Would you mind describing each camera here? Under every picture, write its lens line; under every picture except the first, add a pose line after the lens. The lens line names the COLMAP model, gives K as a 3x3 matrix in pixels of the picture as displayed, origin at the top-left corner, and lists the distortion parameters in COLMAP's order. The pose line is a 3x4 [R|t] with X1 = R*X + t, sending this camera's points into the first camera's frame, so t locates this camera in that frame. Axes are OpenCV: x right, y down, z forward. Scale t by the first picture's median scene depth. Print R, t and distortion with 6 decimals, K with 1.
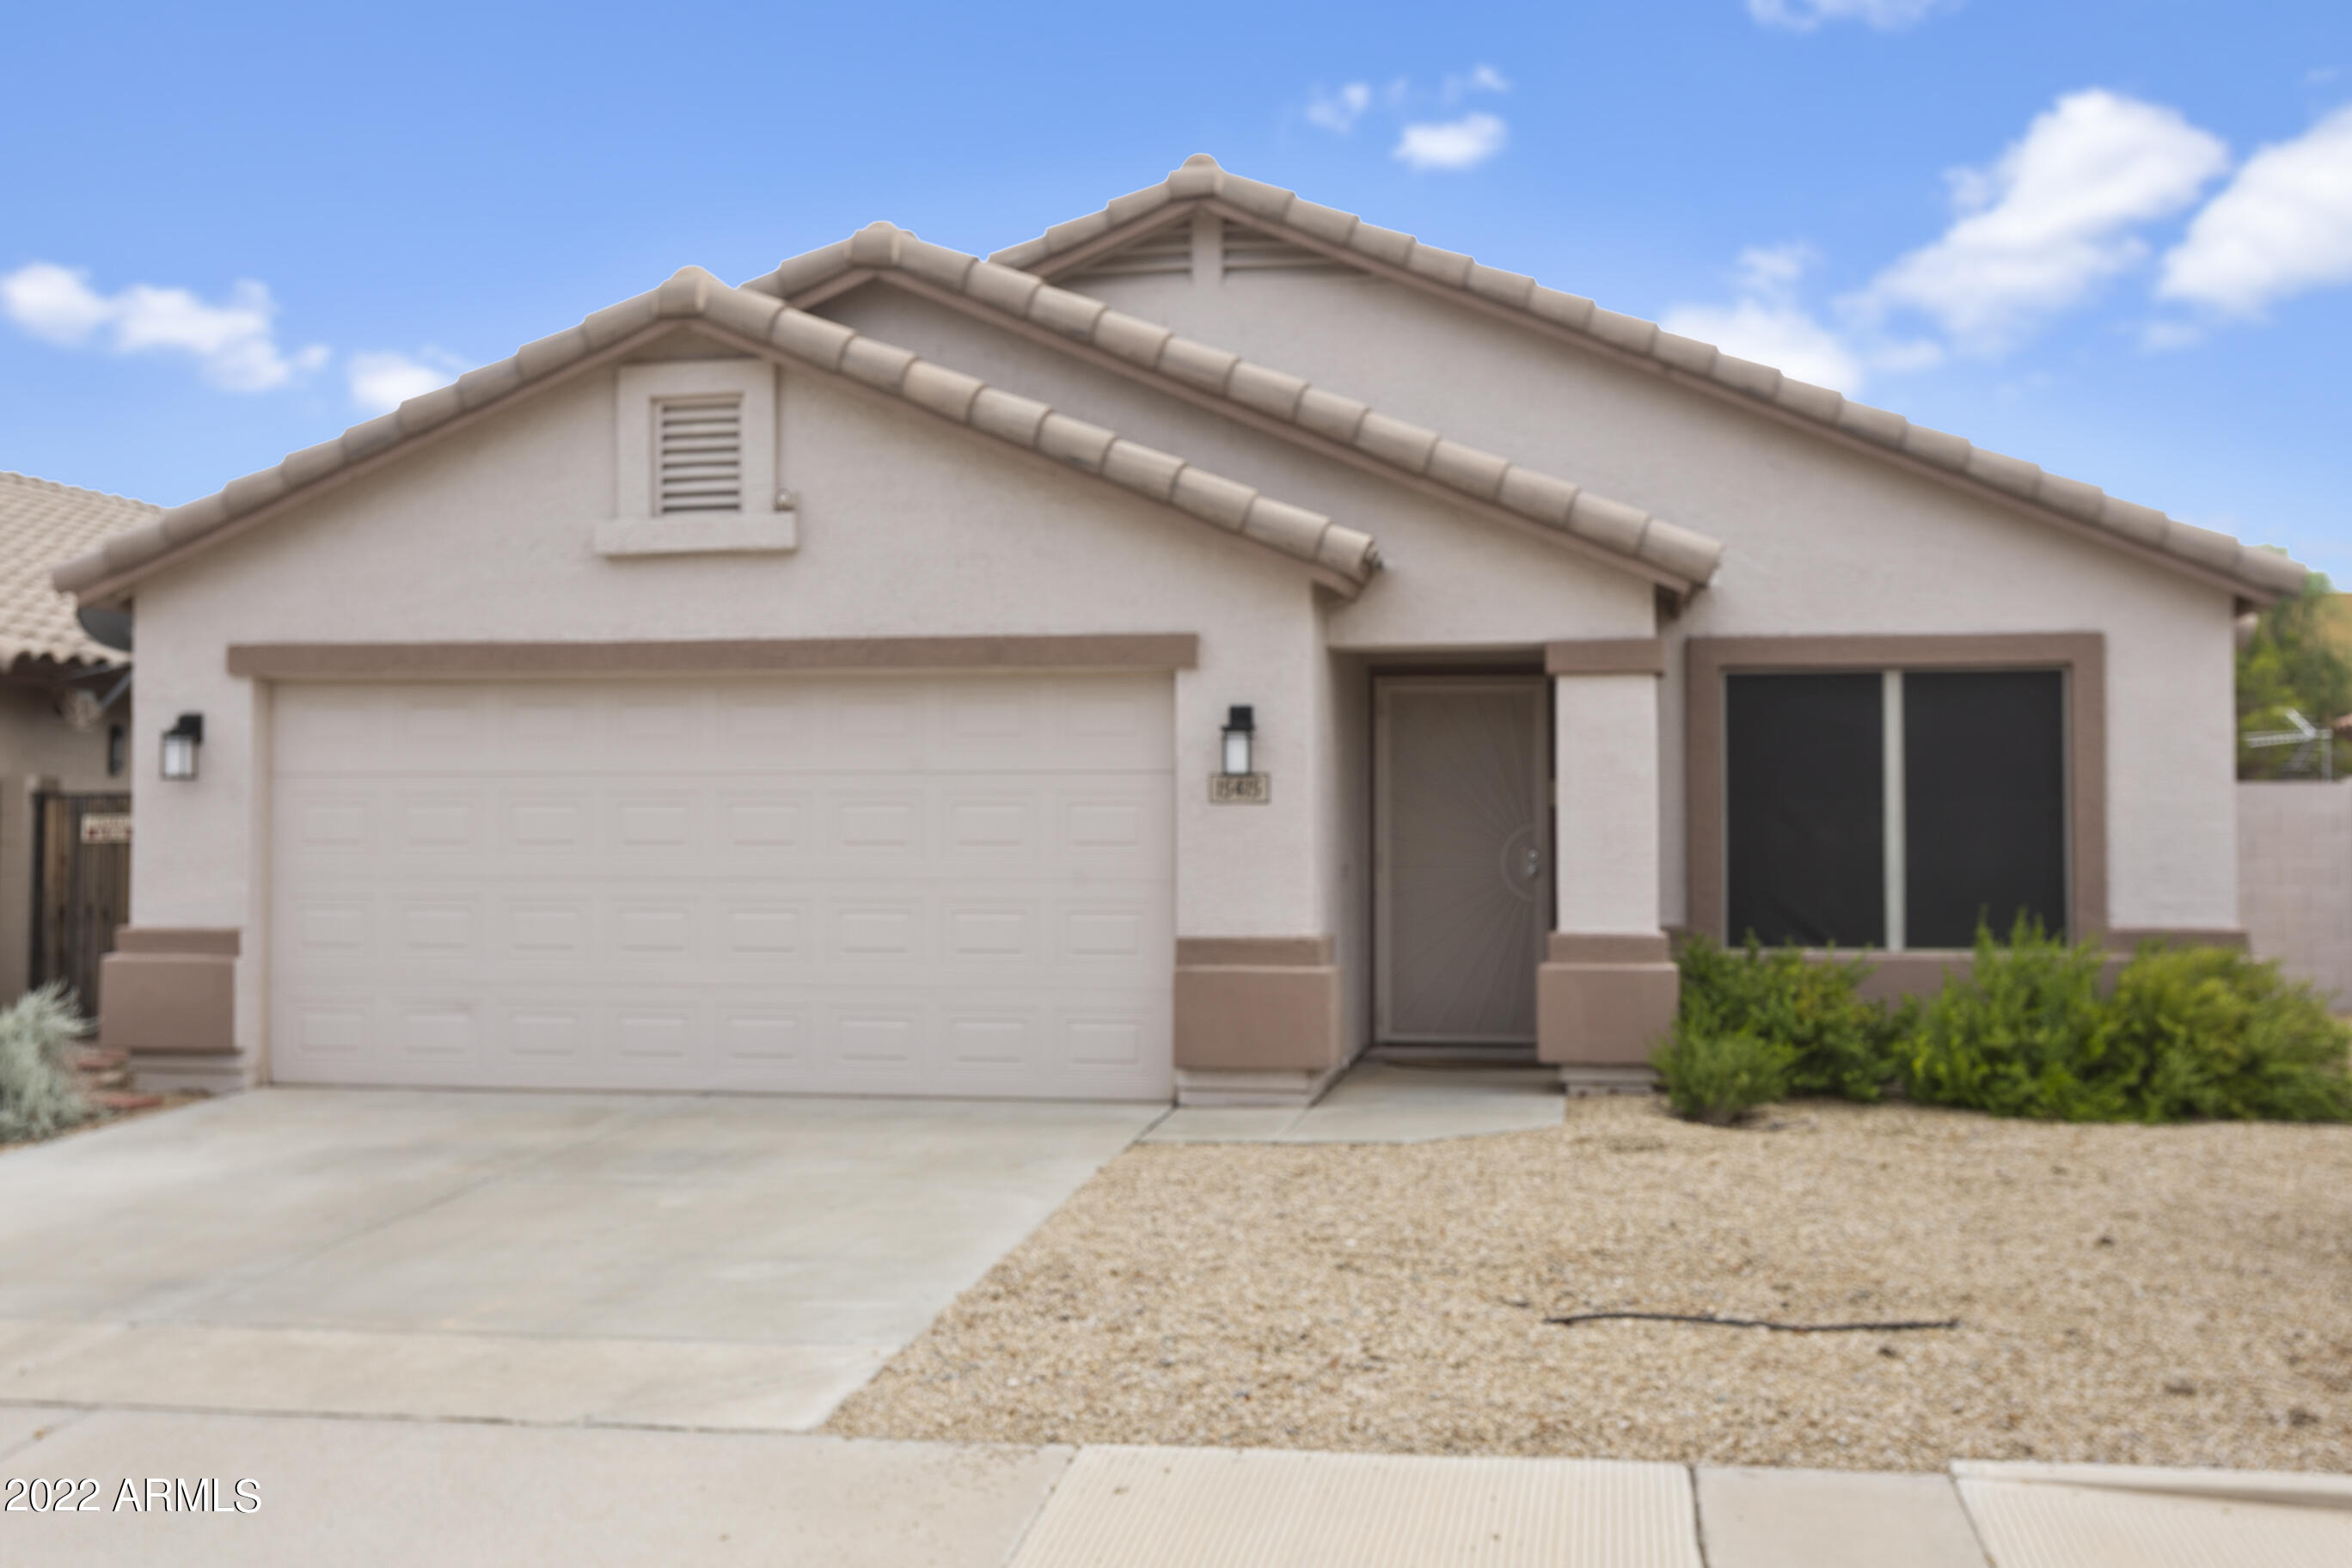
lens RADIAL K [[2713.4, 0, 1174.1], [0, 2713.4, 781.5], [0, 0, 1]] dist [0.018456, 0.000000]
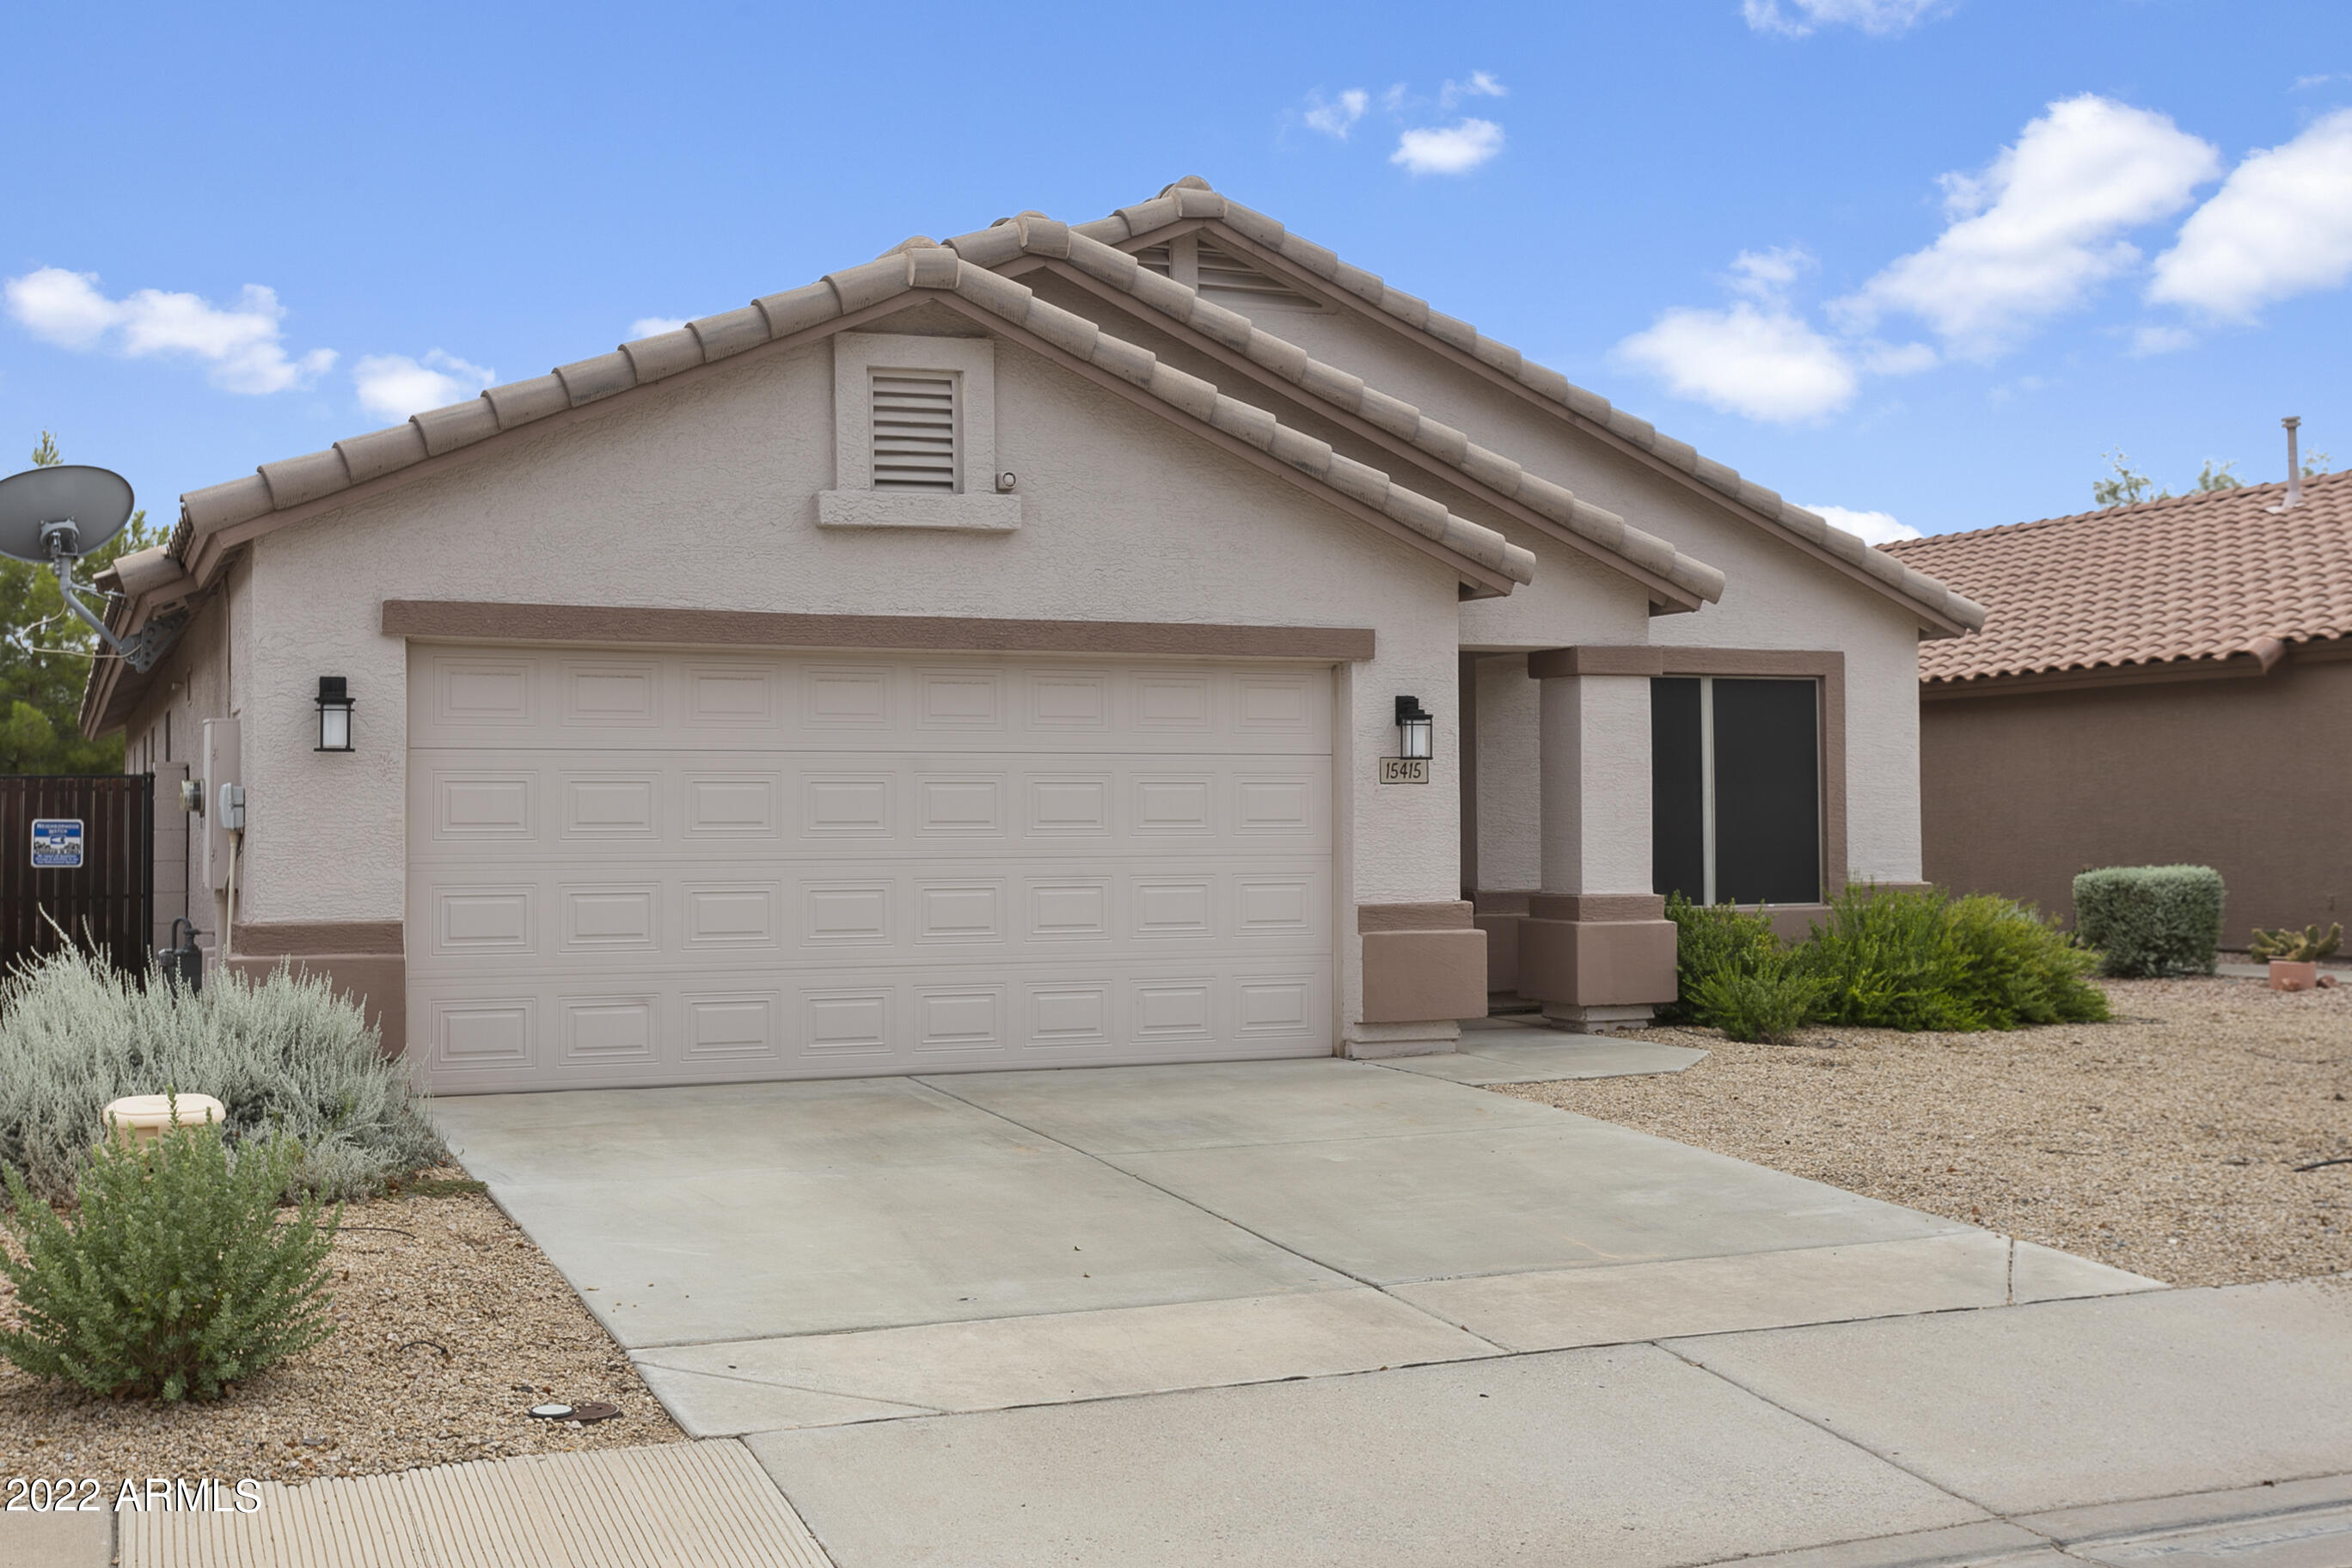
lens RADIAL K [[2713.4, 0, 1172.4], [0, 2713.4, 787.2], [0, 0, 1]] dist [0.018456, 0.000000]
pose [[0.824148, 0.002533, 0.566368, -0.661925], [-0.008270, 0.999937, 0.007563, 0.001651], [-0.566314, -0.010917, 0.824118, 0.131922]]
